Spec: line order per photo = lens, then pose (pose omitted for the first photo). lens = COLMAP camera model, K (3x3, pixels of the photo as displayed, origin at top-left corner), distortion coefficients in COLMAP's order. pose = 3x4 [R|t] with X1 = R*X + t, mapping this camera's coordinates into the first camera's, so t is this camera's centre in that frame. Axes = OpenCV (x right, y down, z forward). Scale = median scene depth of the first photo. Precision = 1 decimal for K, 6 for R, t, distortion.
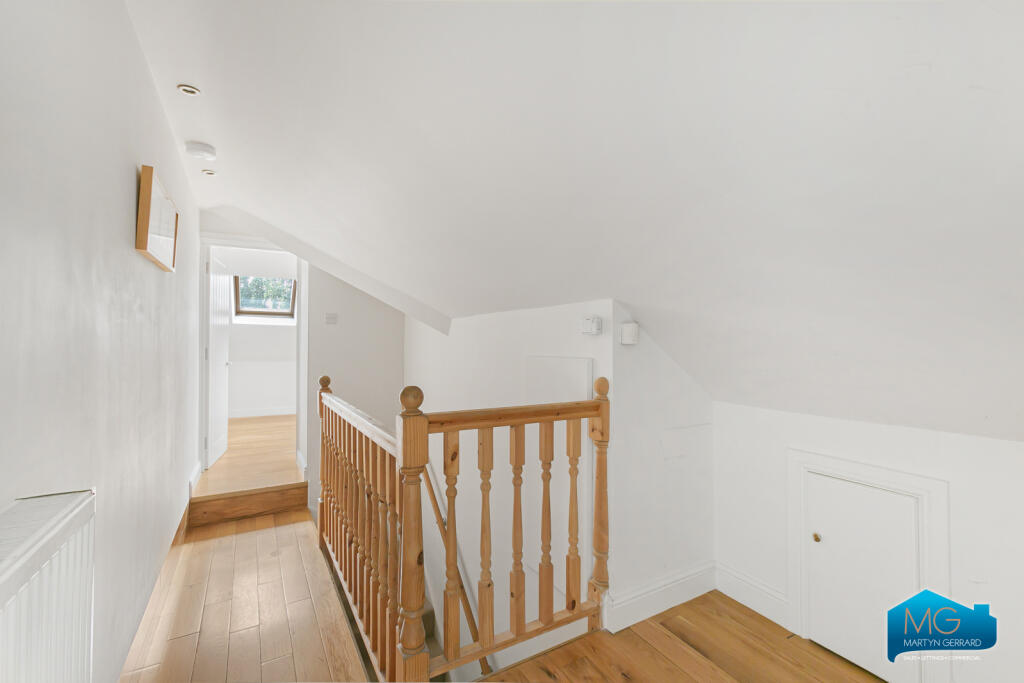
lens RADIAL K [[452.1, 0, 513.8], [0, 452.1, 338.7], [0, 0, 1]] dist [0.016715, 0.000330]
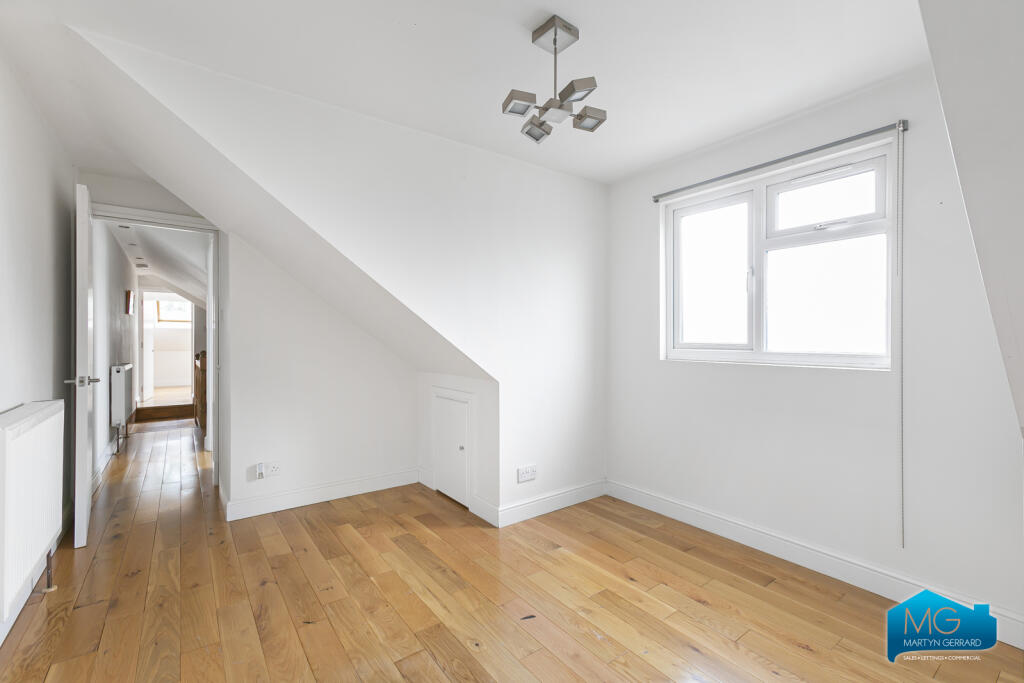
lens RADIAL K [[452.1, 0, 507.2], [0, 452.1, 337.4], [0, 0, 1]] dist [0.016715, 0.000330]
pose [[0.994788, -0.001840, 0.101950, 0.750212], [0.000779, 0.999945, 0.010446, -0.021348], [-0.101963, -0.010312, 0.994735, -1.212719]]
